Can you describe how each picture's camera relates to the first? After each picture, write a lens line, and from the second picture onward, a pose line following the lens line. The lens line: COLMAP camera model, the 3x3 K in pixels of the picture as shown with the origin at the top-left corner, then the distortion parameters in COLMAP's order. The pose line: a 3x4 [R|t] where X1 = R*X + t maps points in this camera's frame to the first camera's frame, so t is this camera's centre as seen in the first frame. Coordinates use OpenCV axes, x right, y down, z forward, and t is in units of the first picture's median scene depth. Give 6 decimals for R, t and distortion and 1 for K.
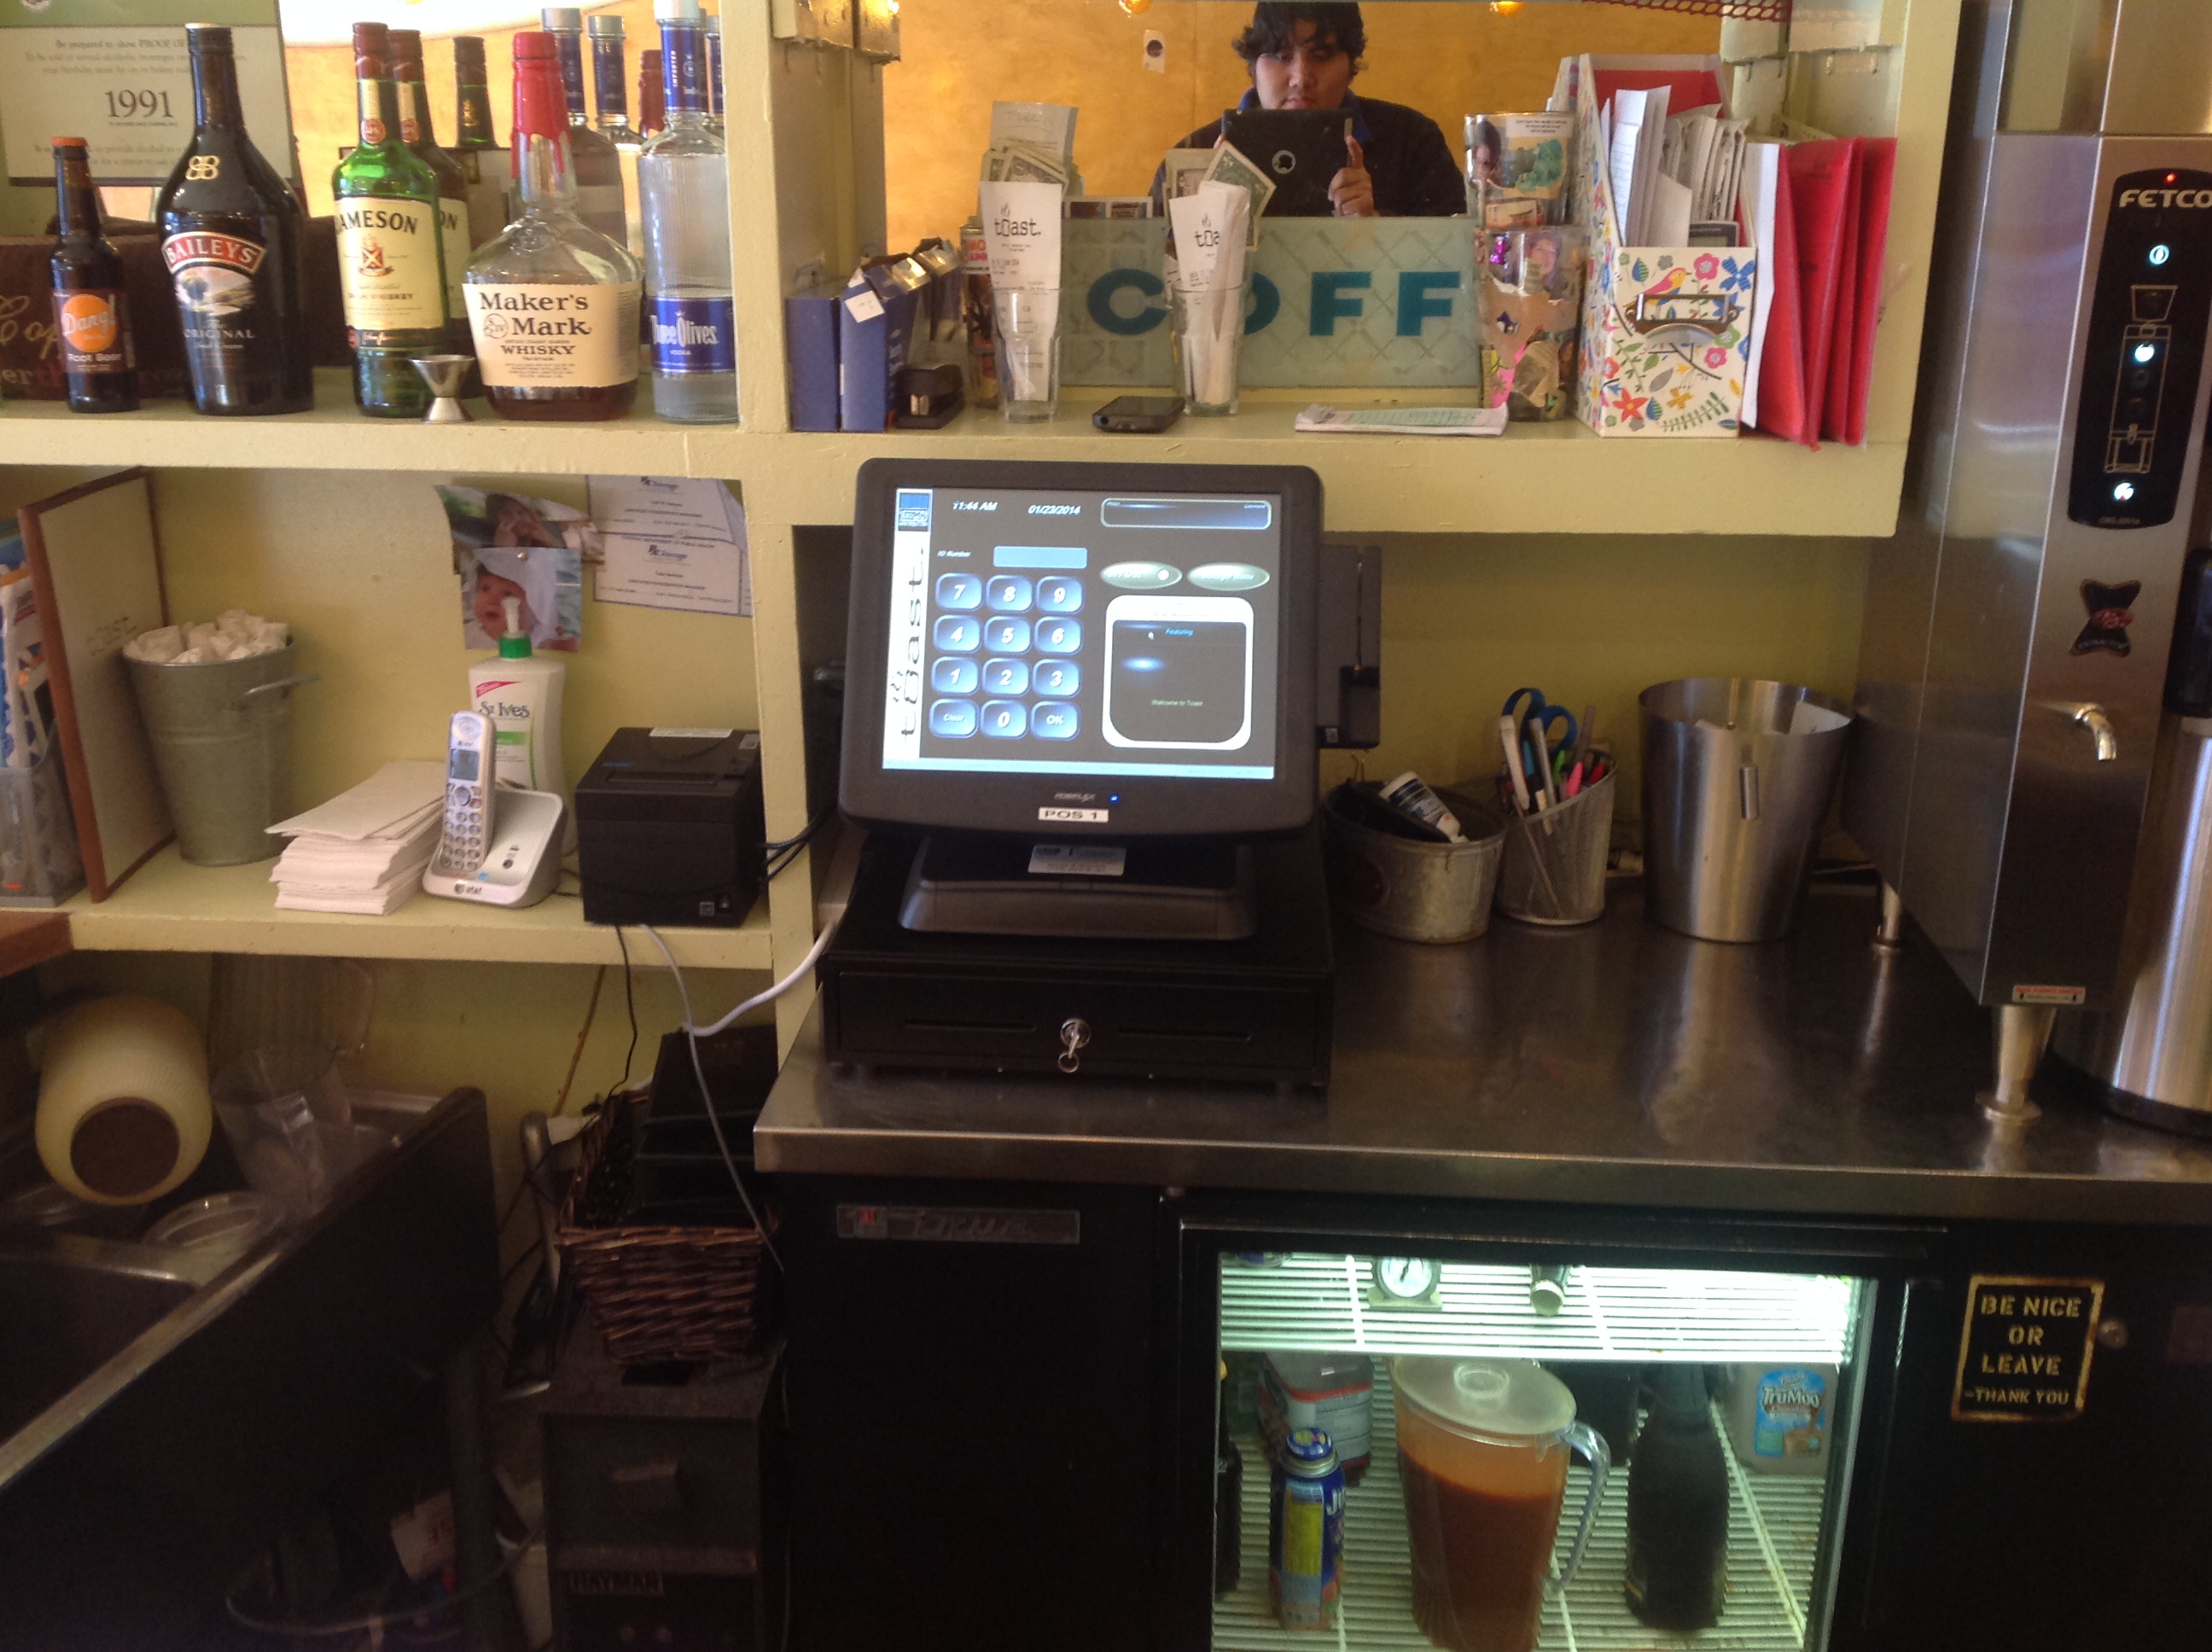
lens RADIAL K [[2145.0, 0, 1072.3], [0, 2145.0, 820.3], [0, 0, 1]] dist [0.214001, -0.525798]
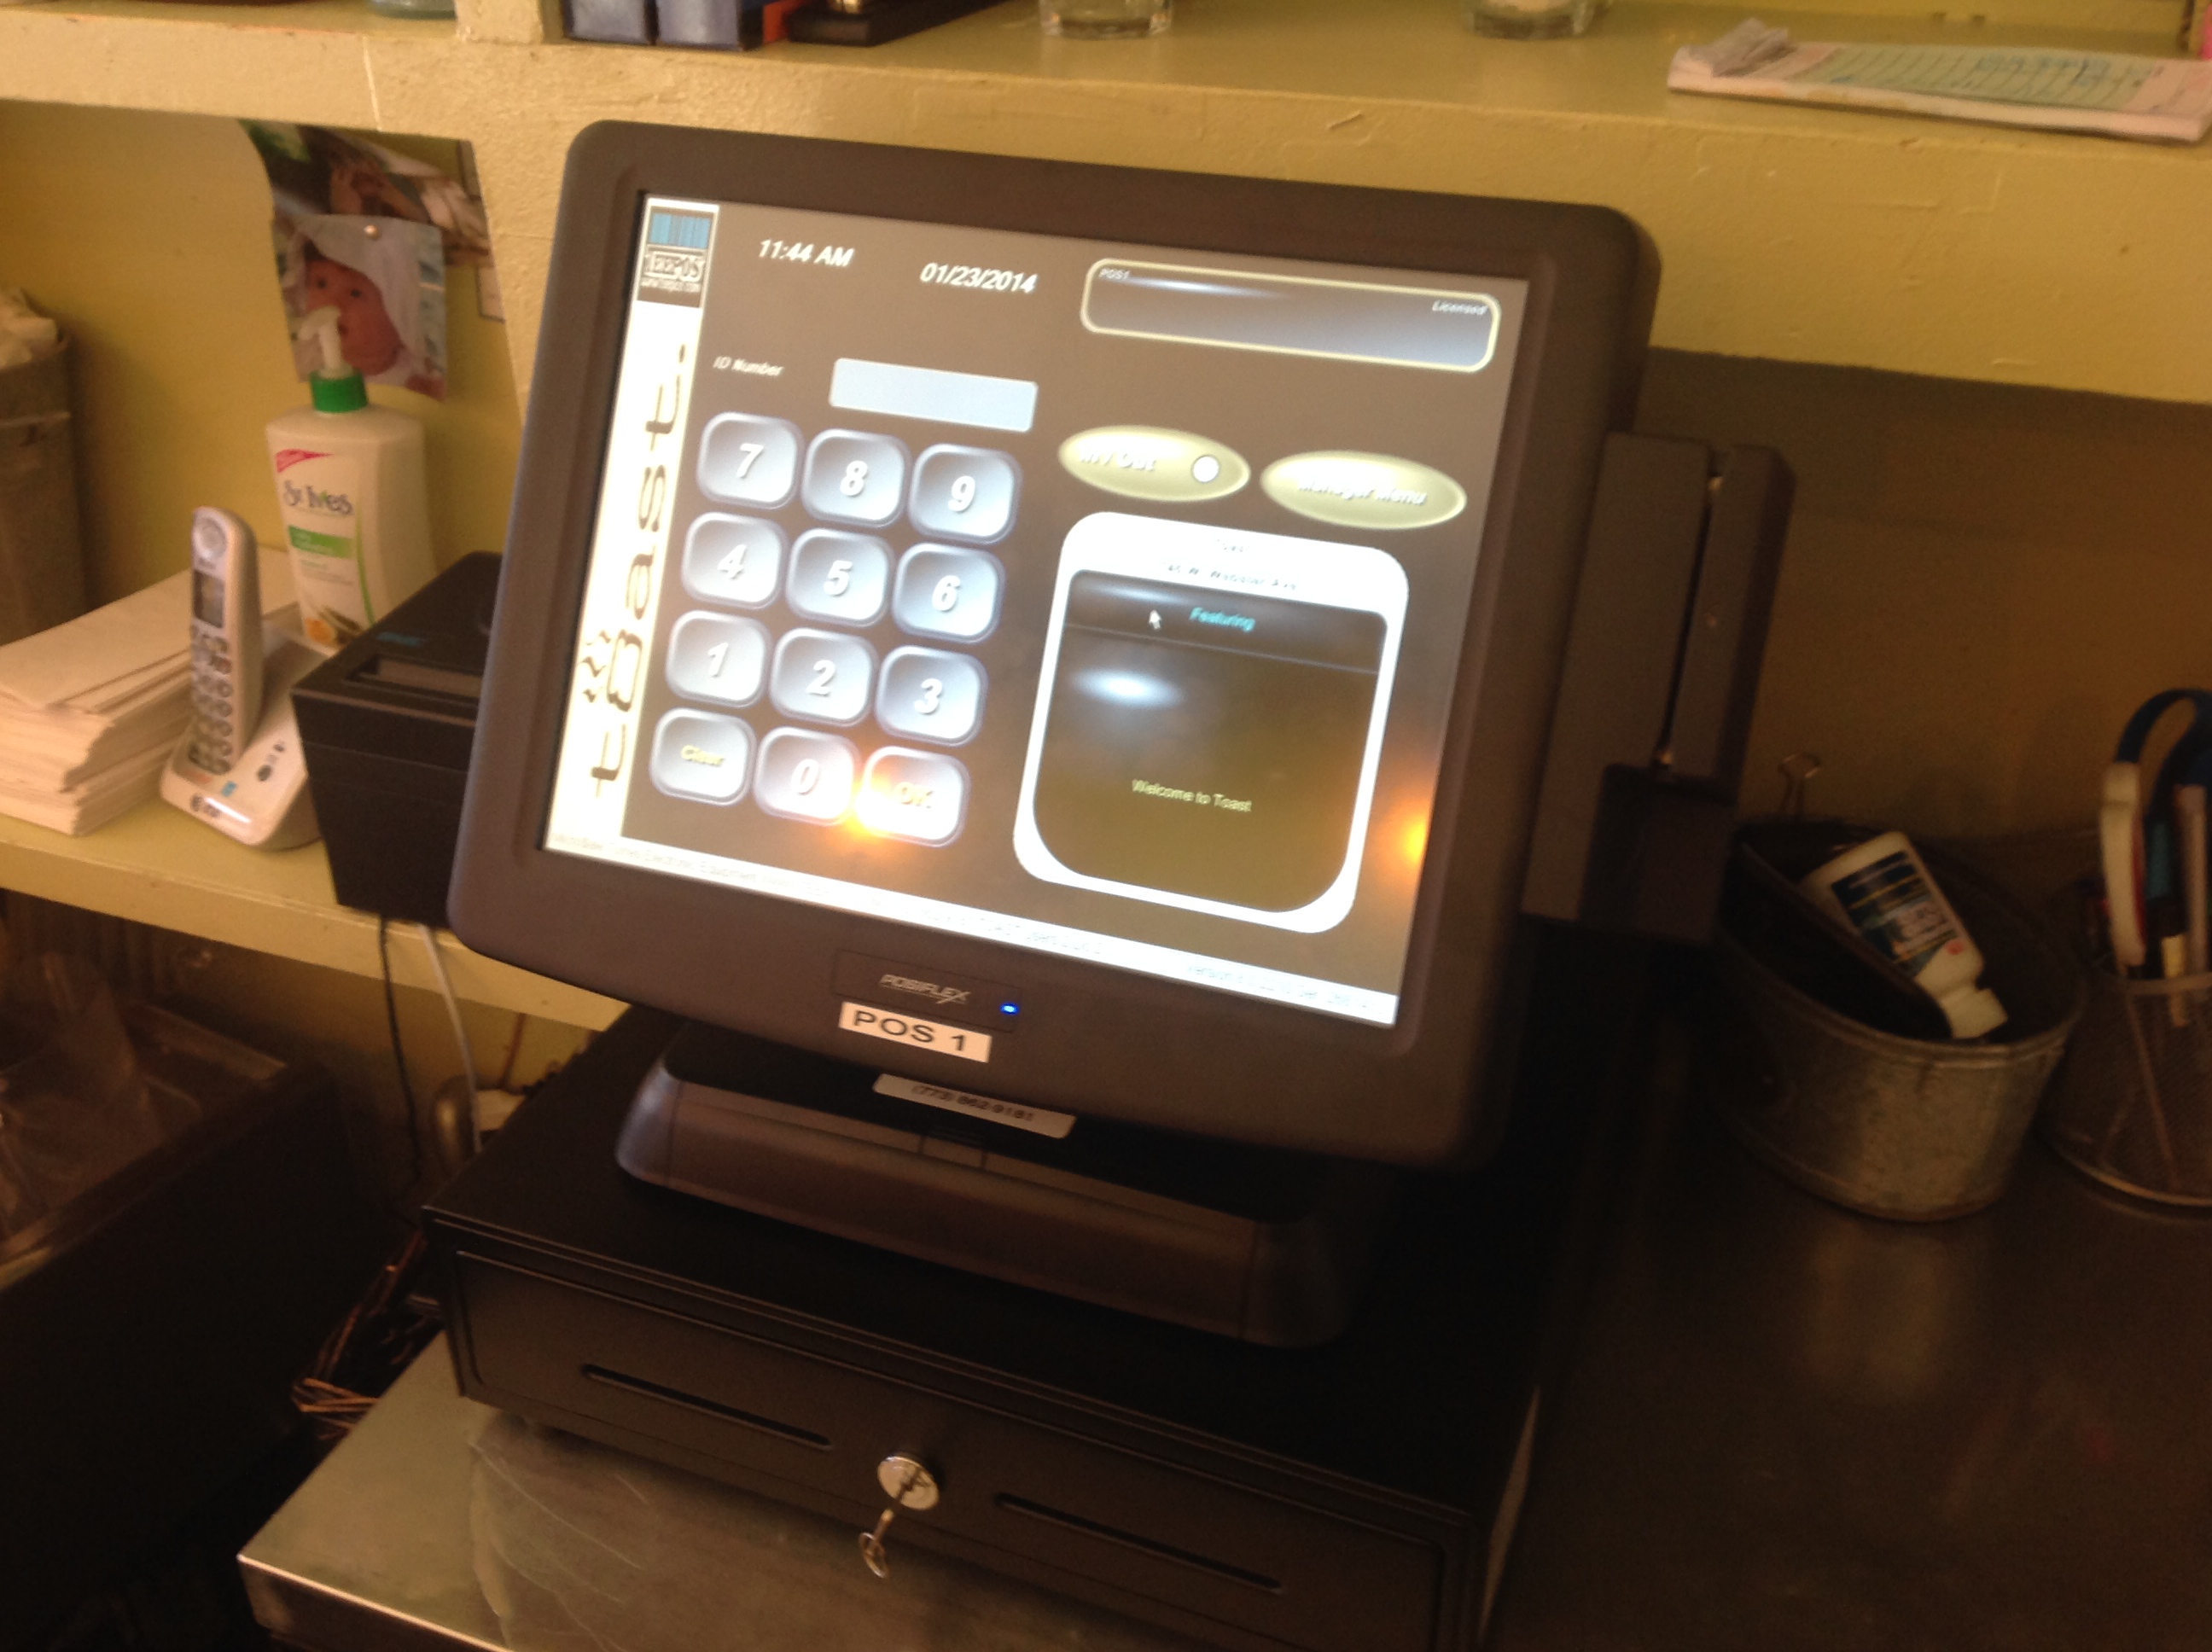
lens RADIAL K [[2128.0, 0, 1066.4], [0, 2128.0, 816.6], [0, 0, 1]] dist [0.196561, -0.494952]
pose [[0.953534, 0.137444, -0.268108, 0.122511], [-0.083495, 0.975576, 0.203173, -0.118634], [0.289485, -0.171347, 0.941721, 0.552958]]
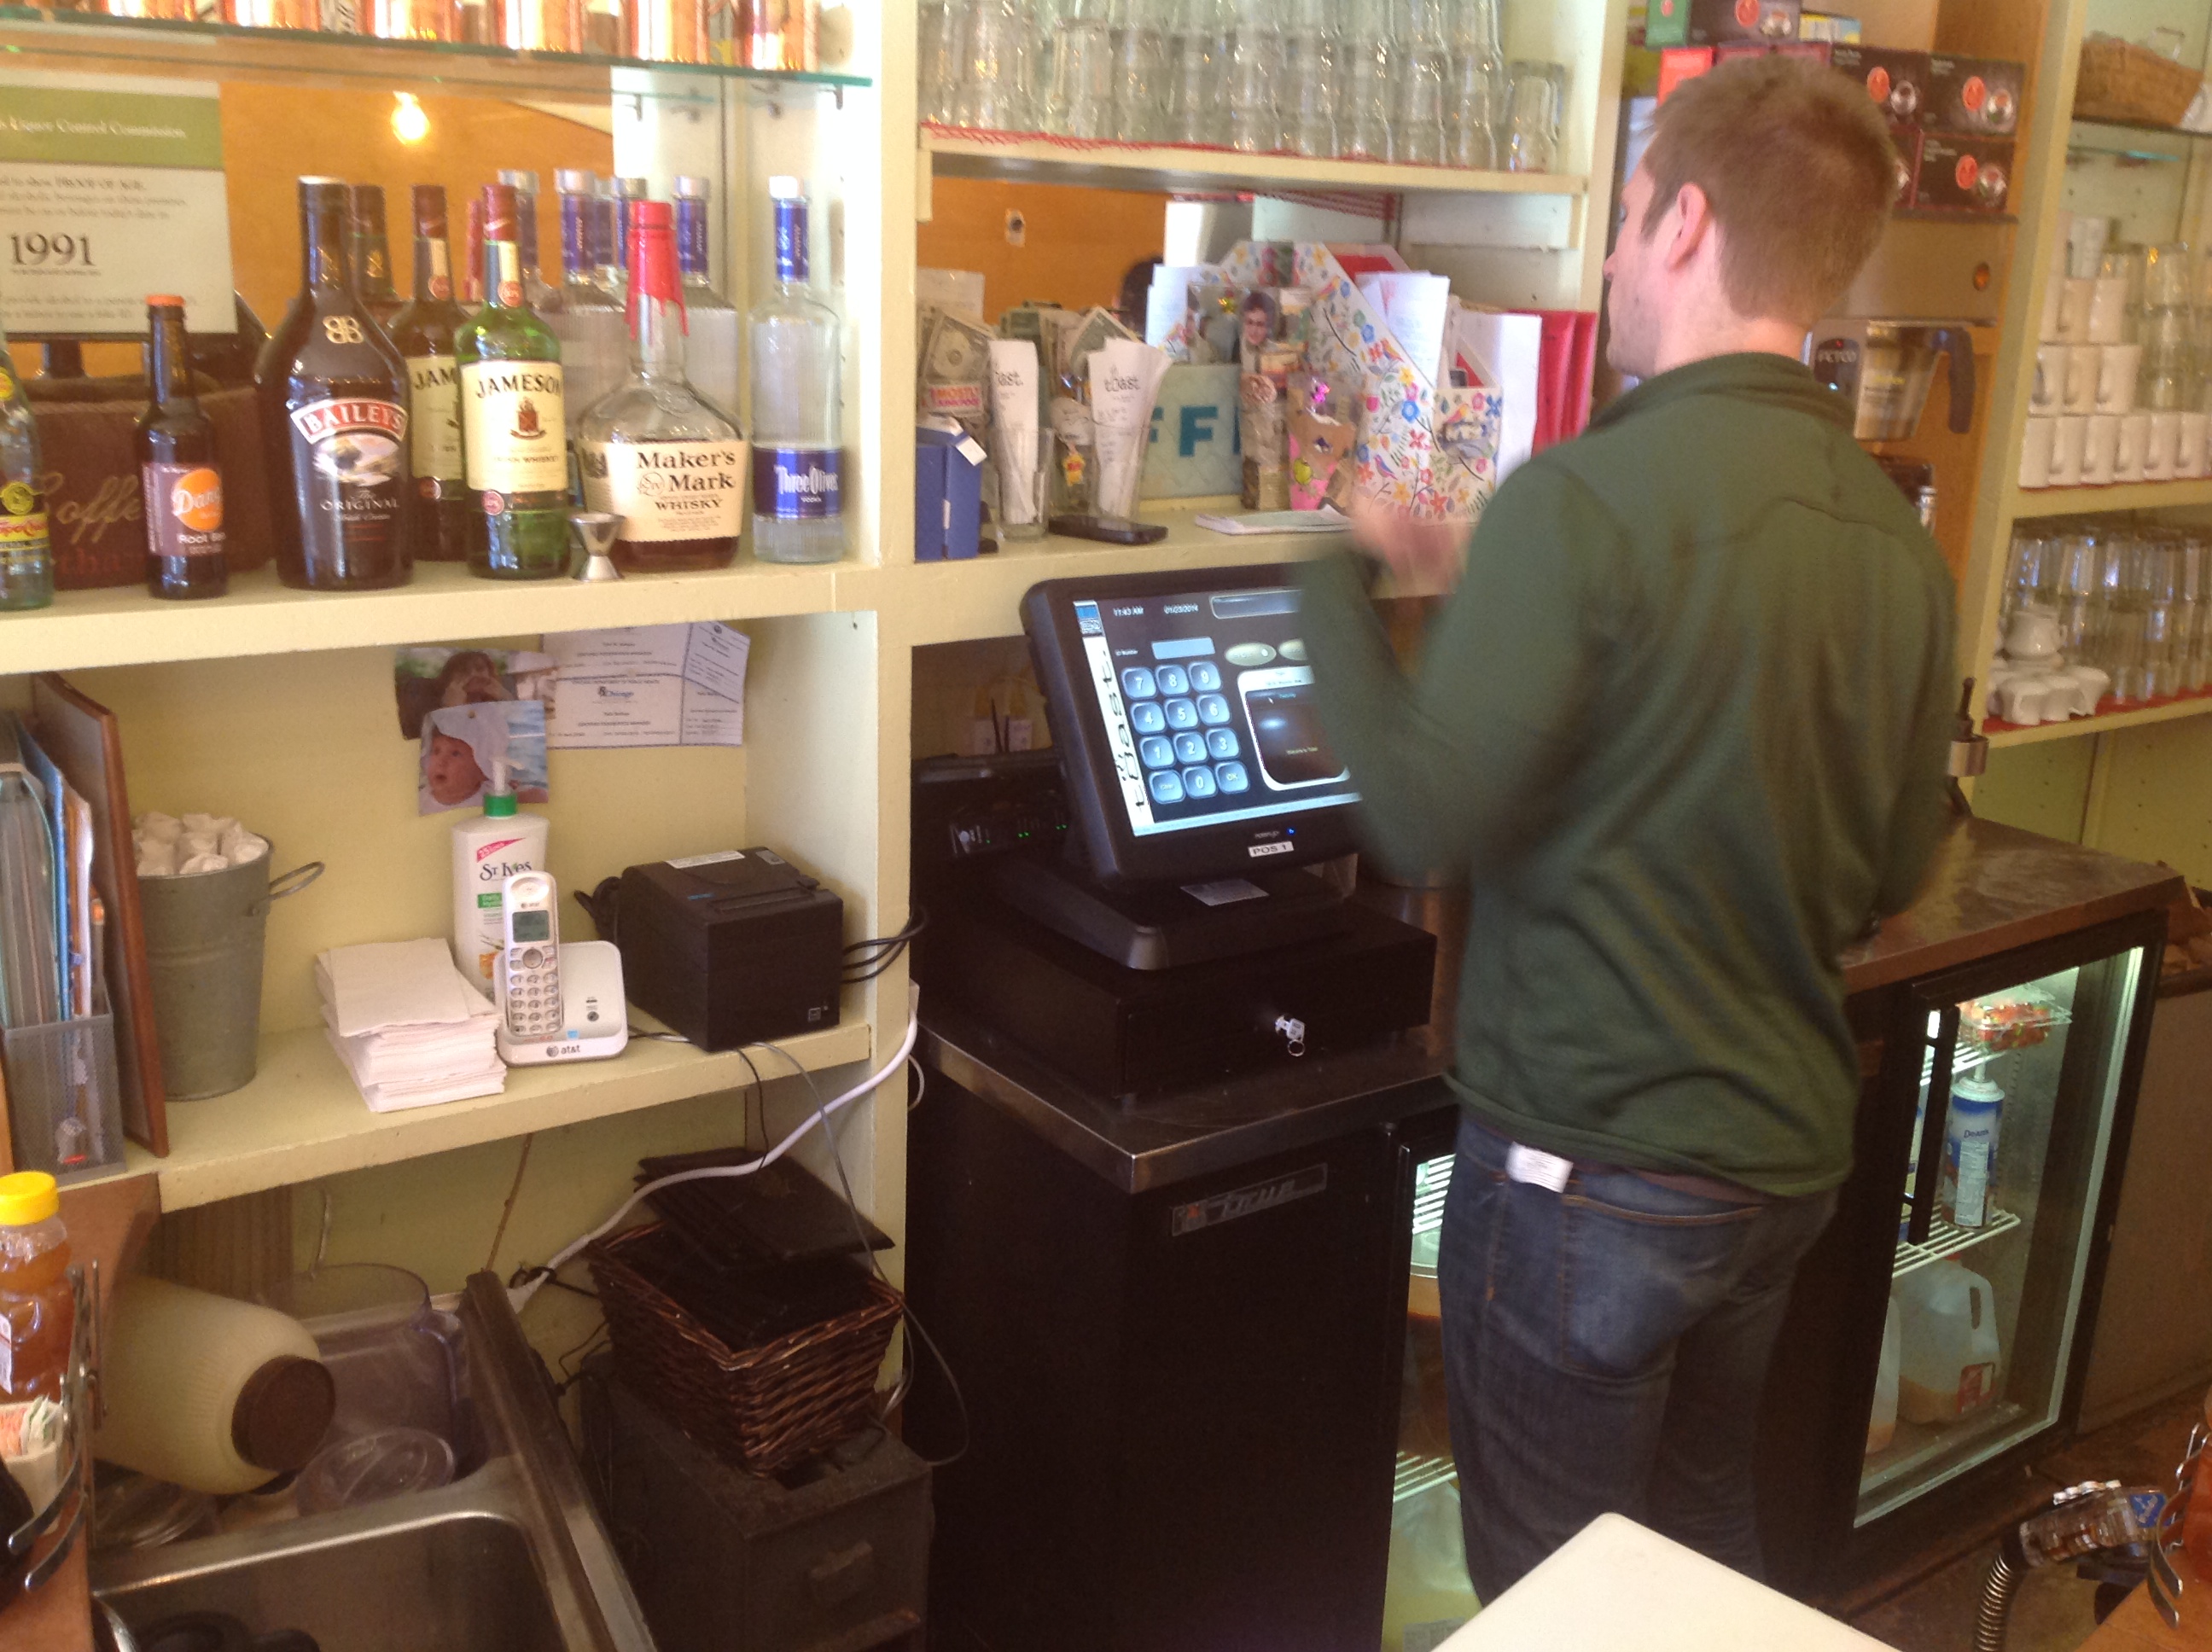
lens RADIAL K [[2145.0, 0, 1072.3], [0, 2145.0, 820.3], [0, 0, 1]] dist [0.214001, -0.525798]
pose [[0.767191, -0.144354, 0.624964, -0.769756], [0.168554, 0.985475, 0.020712, -0.057026], [-0.618876, 0.089450, 0.780379, 0.091328]]
